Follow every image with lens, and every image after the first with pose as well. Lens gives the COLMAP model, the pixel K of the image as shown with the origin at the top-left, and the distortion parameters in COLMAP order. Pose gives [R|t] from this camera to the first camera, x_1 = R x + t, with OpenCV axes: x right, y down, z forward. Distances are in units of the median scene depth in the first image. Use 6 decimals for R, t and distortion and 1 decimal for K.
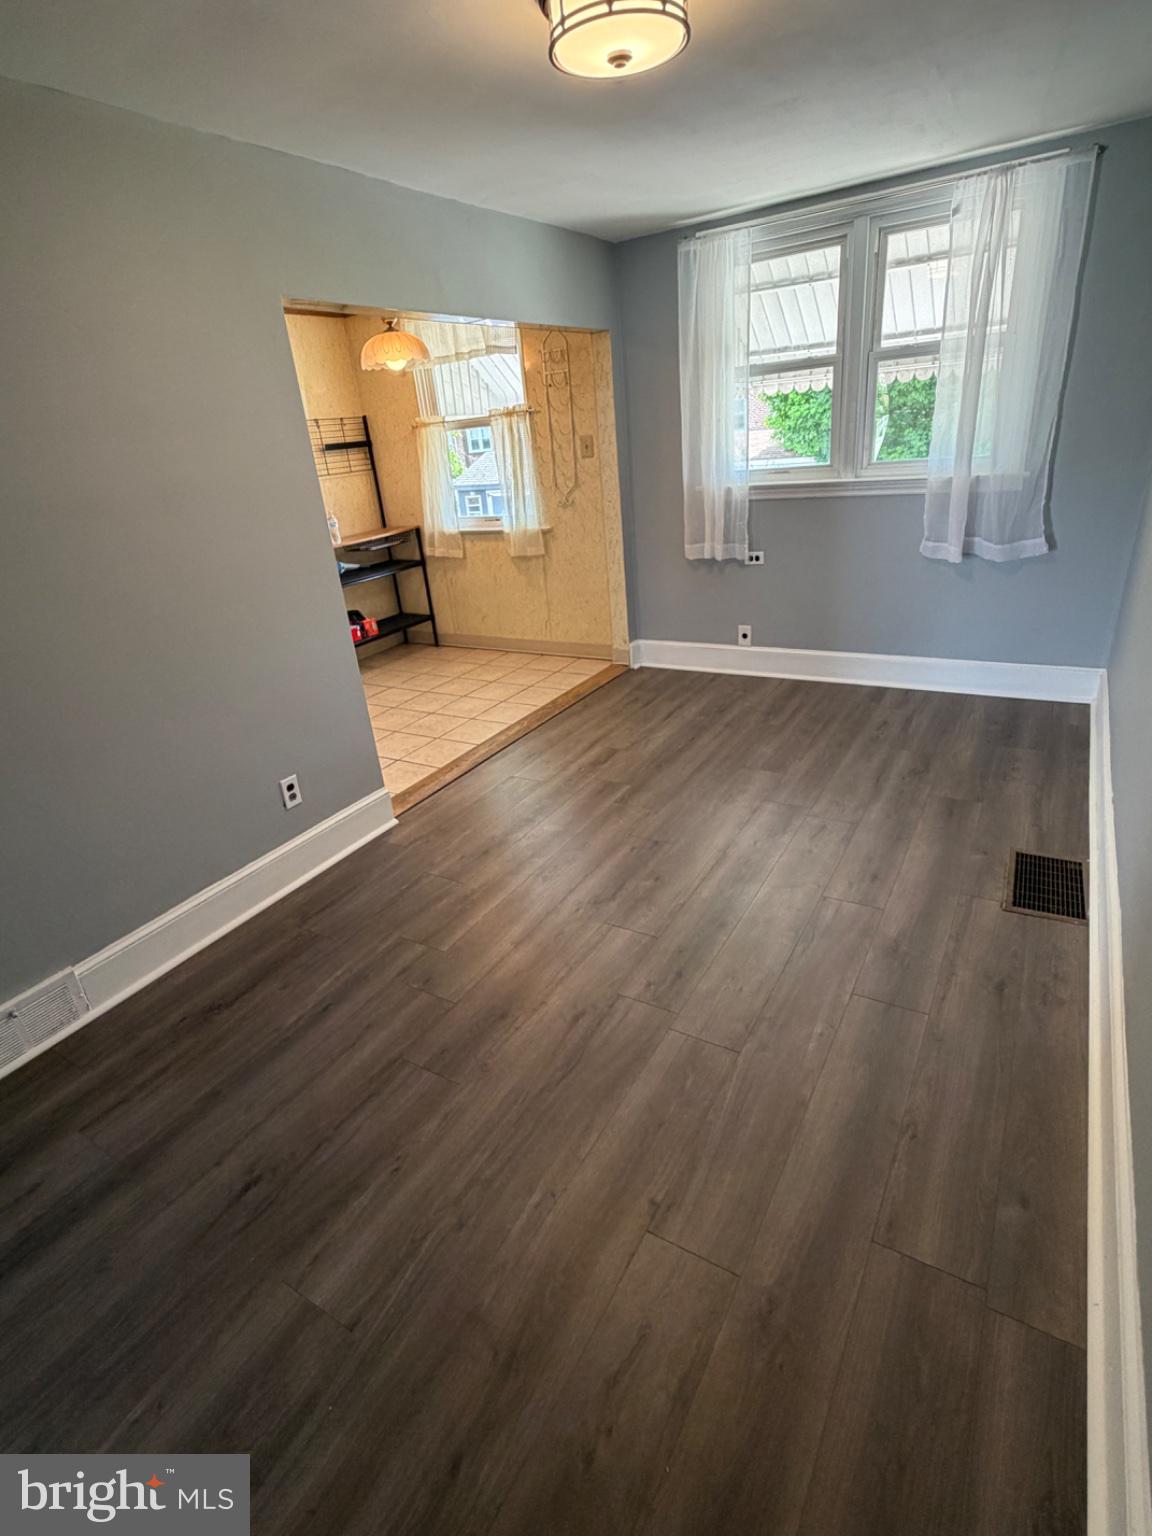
lens RADIAL K [[760.8, 0, 574.3], [0, 760.8, 763.9], [0, 0, 1]] dist [0.003502, -0.000369]
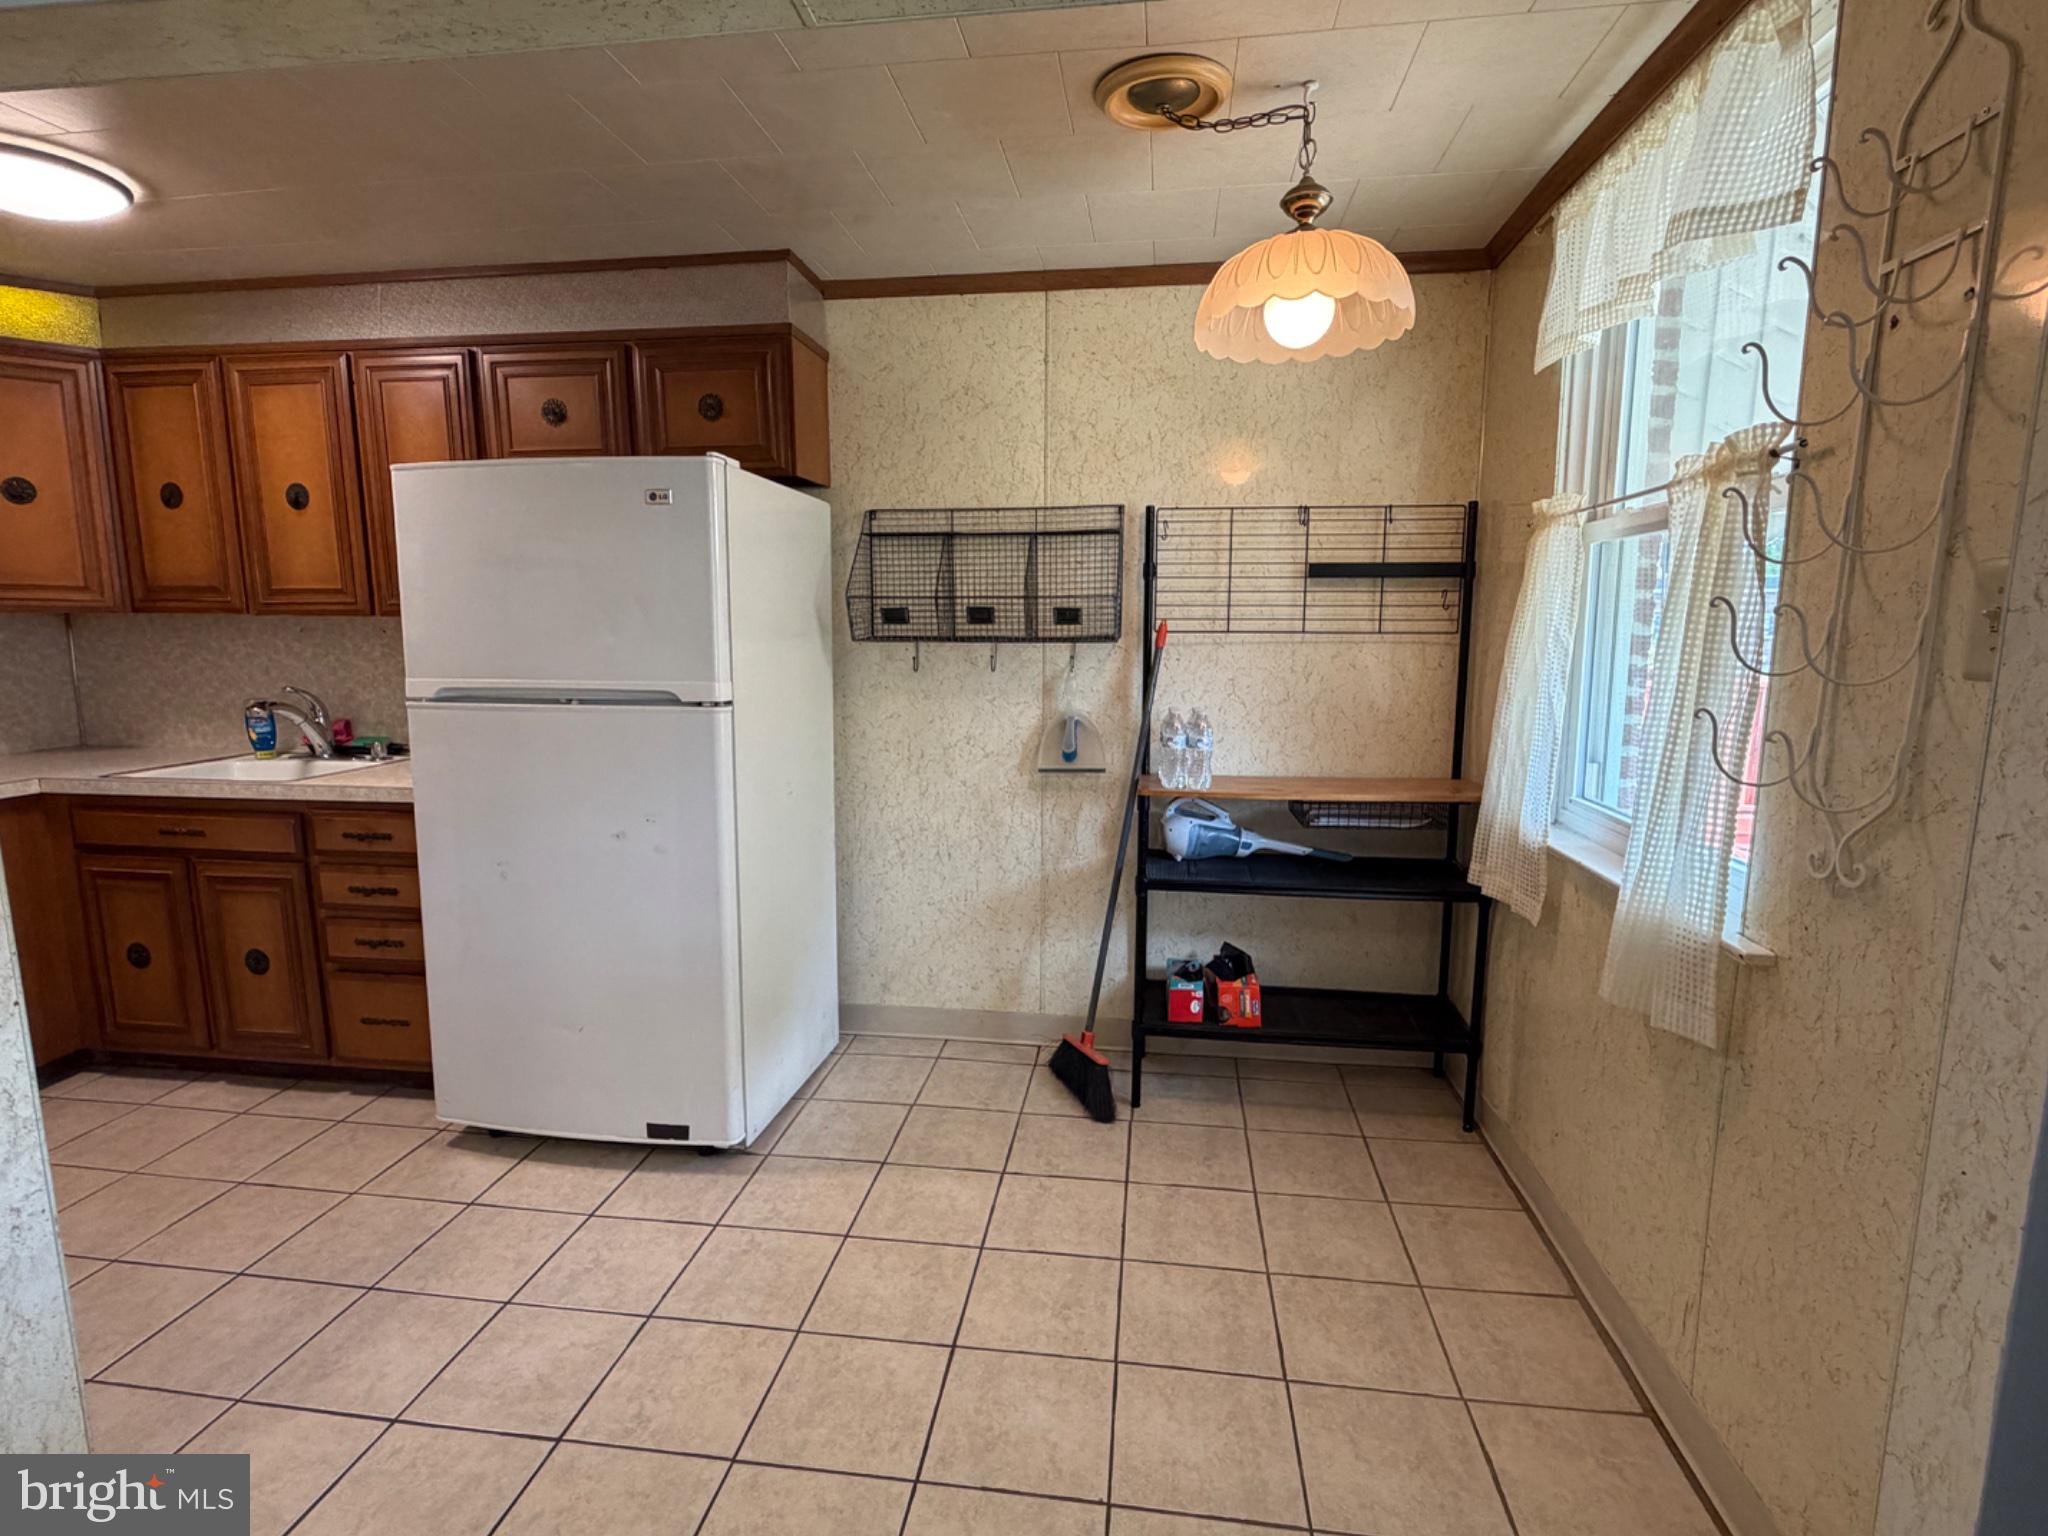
lens RADIAL K [[1014.4, 0, 1024.0], [0, 1014.4, 768.0], [0, 0, 1]] dist [0.003502, -0.000369]
pose [[0.396692, 0.222127, -0.890671, 0.178090], [-0.405069, 0.913062, 0.047299, -0.386995], [0.823744, 0.342020, 0.452181, 0.909503]]
